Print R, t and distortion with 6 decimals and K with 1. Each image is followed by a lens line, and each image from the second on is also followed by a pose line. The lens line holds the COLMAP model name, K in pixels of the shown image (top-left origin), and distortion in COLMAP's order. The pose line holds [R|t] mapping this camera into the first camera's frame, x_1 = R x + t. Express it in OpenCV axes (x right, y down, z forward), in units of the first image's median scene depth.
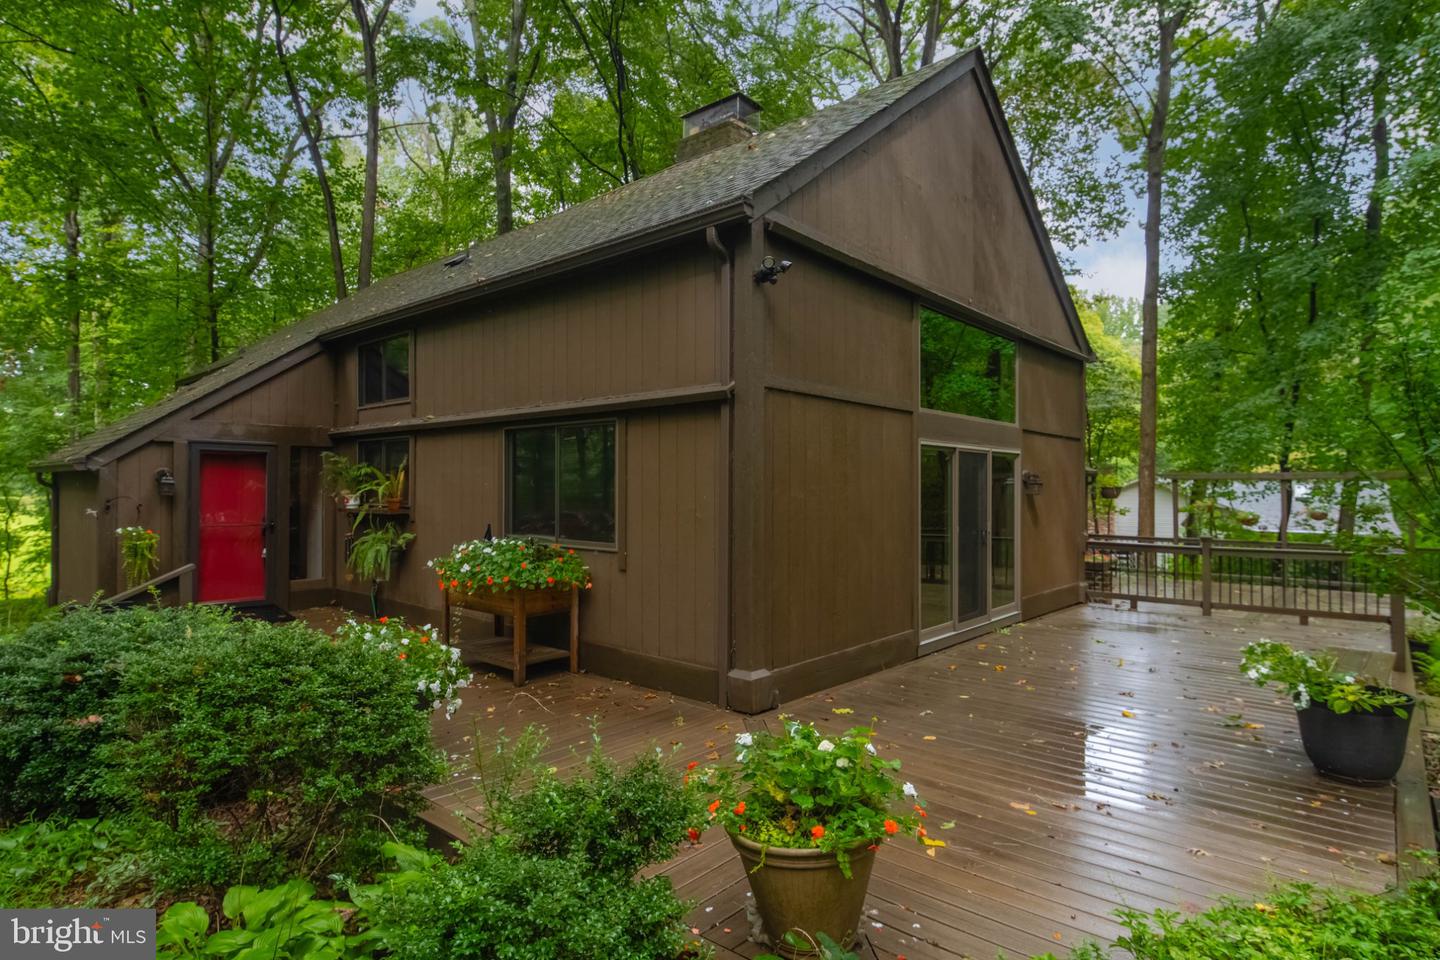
lens RADIAL K [[762.5, 0, 718.8], [0, 762.5, 487.8], [0, 0, 1]] dist [0.001920, 0.000126]
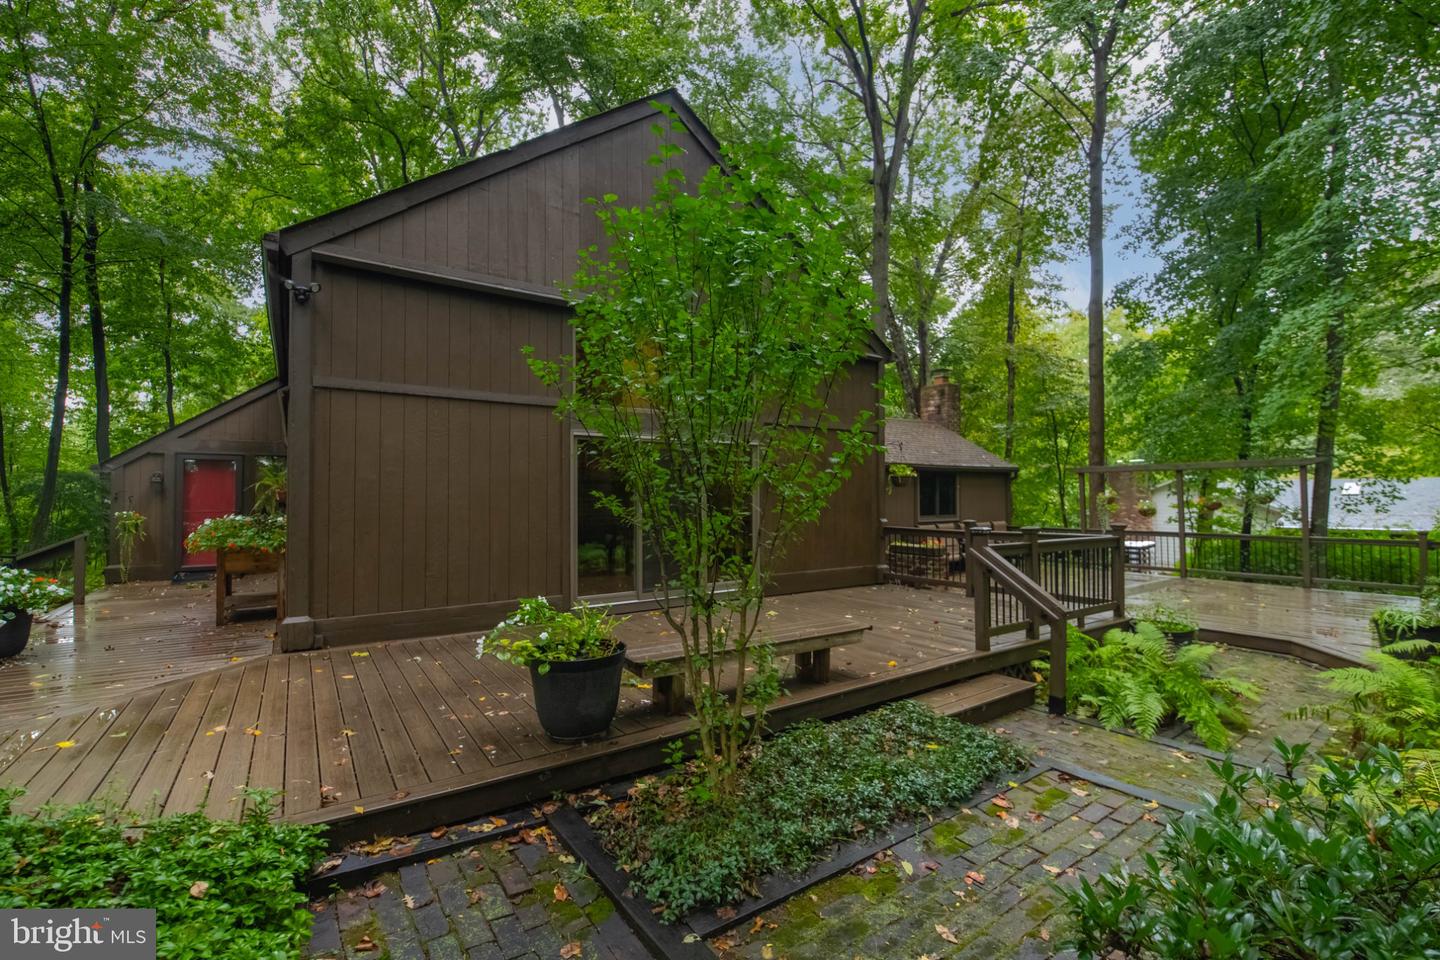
lens RADIAL K [[621.5, 0, 720.4], [0, 621.5, 477.6], [0, 0, 1]] dist [-0.002375, -0.000127]
pose [[0.967959, -0.016633, -0.250558, 0.822834], [0.008373, 0.999387, -0.033994, 0.047566], [0.250970, 0.030806, 0.967505, 0.170236]]
